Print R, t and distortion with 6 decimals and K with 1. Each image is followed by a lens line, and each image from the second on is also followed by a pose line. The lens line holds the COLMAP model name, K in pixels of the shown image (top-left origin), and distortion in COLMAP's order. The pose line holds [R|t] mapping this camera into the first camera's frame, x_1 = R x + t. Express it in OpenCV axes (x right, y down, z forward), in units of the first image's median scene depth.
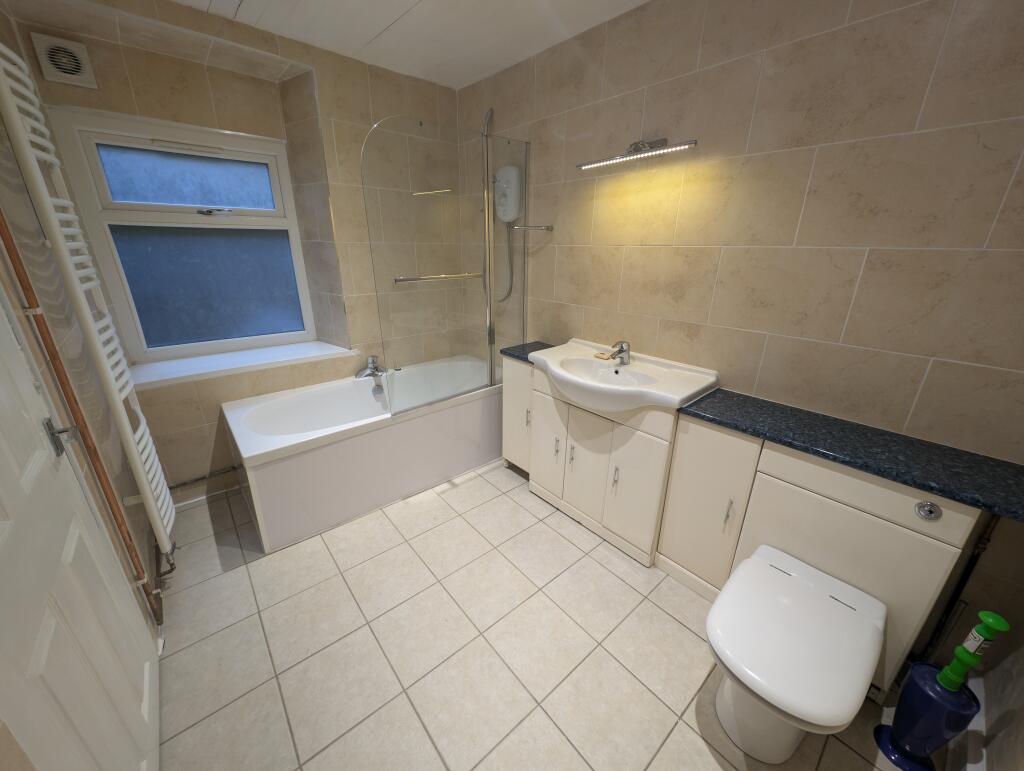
lens RADIAL K [[387.2, 0, 510.3], [0, 387.2, 387.9], [0, 0, 1]] dist [0.013116, -0.004196]
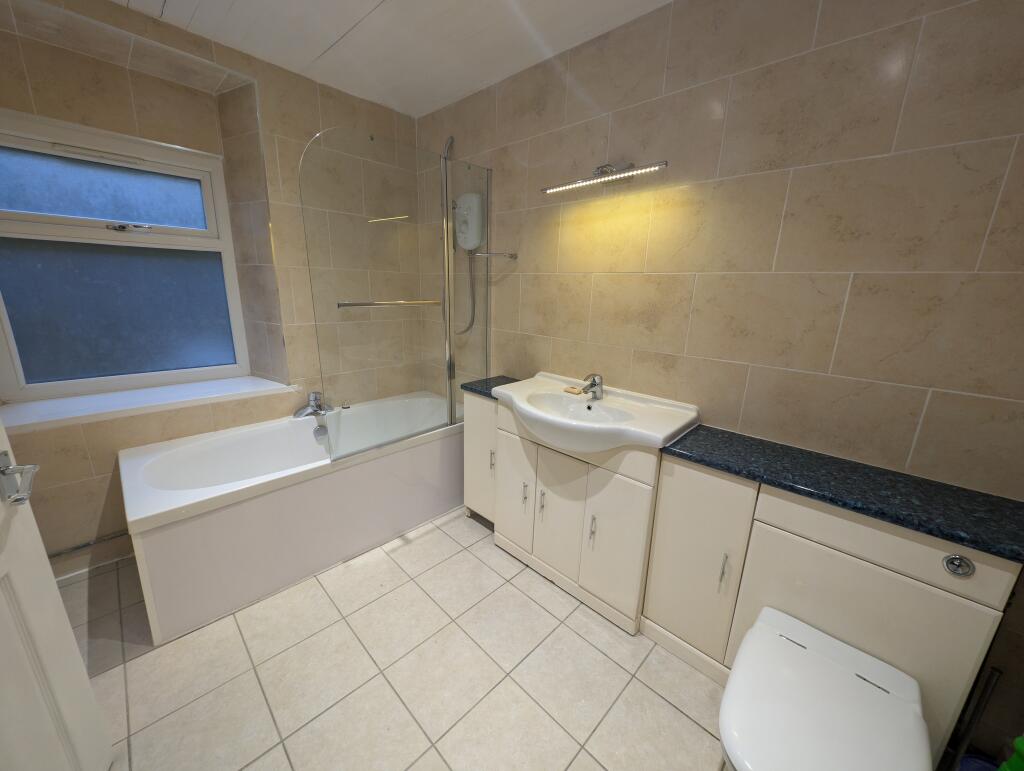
lens RADIAL K [[387.2, 0, 510.3], [0, 387.2, 387.9], [0, 0, 1]] dist [0.013116, -0.004196]
pose [[0.995961, -0.003746, 0.089705, 0.009347], [0.012548, 0.995131, -0.097764, -0.000780], [-0.088902, 0.098495, 0.991159, 0.113910]]
